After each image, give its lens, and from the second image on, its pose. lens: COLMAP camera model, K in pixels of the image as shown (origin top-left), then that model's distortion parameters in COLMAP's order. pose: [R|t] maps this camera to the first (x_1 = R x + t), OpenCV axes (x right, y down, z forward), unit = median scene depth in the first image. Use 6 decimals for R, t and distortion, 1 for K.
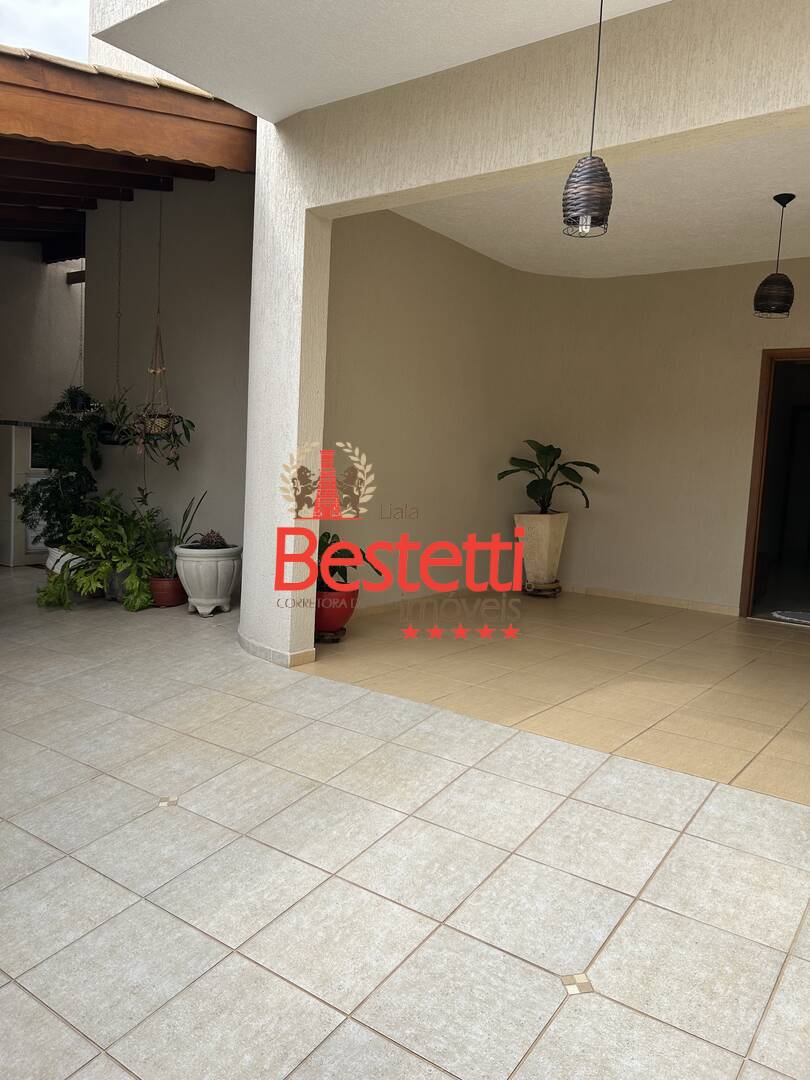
lens RADIAL K [[810.9, 0, 398.6], [0, 810.9, 540.9], [0, 0, 1]] dist [0.042812, -0.050546]
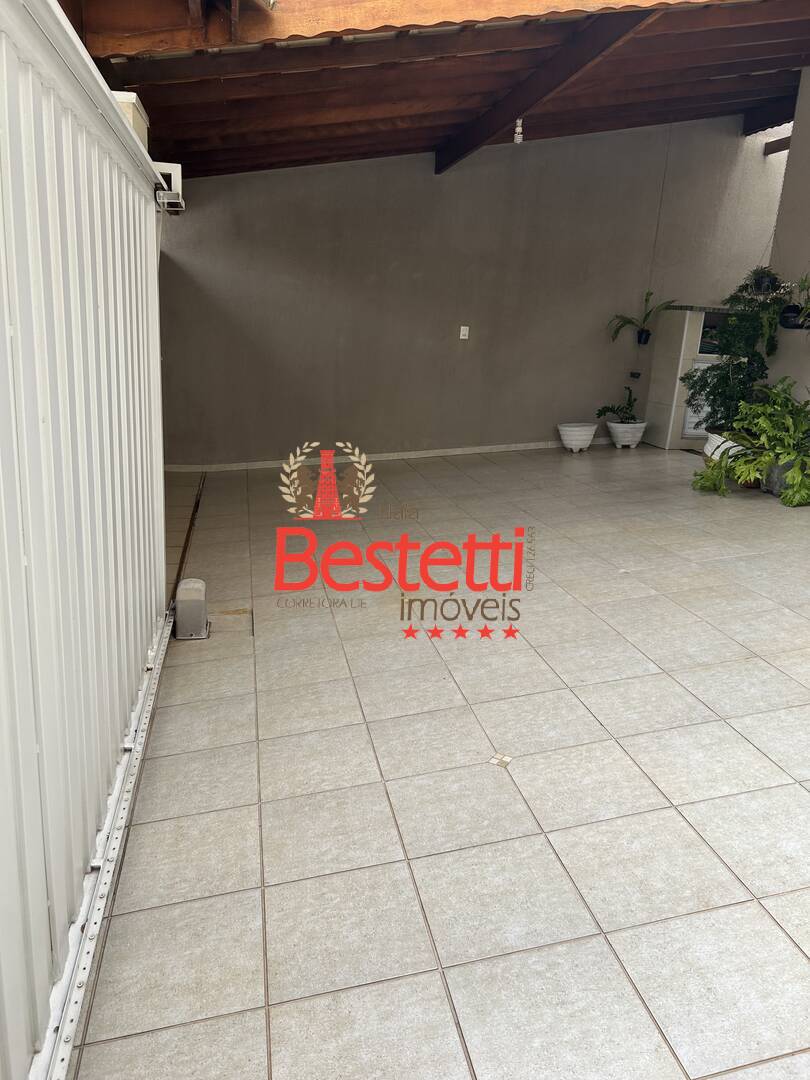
lens RADIAL K [[810.9, 0, 397.6], [0, 810.9, 548.0], [0, 0, 1]] dist [0.042812, -0.050546]
pose [[0.735558, 0.174531, -0.654594, -0.045413], [-0.081278, 0.982001, 0.170495, 0.013294], [0.672569, -0.072204, 0.736504, -0.042710]]
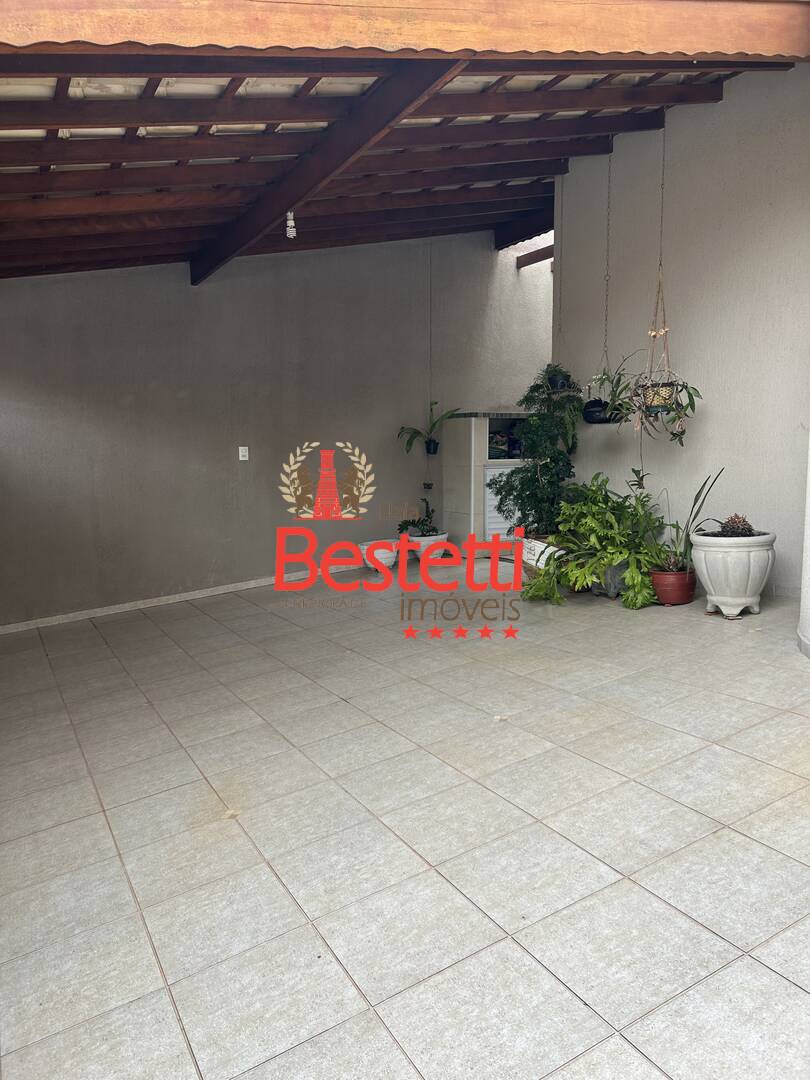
lens RADIAL K [[810.9, 0, 402.4], [0, 810.9, 536.2], [0, 0, 1]] dist [0.042812, -0.050546]
pose [[0.899113, -0.012453, -0.437540, -0.277537], [0.013672, 0.999906, -0.000363, 0.007362], [0.437503, -0.005656, 0.899199, 0.166559]]
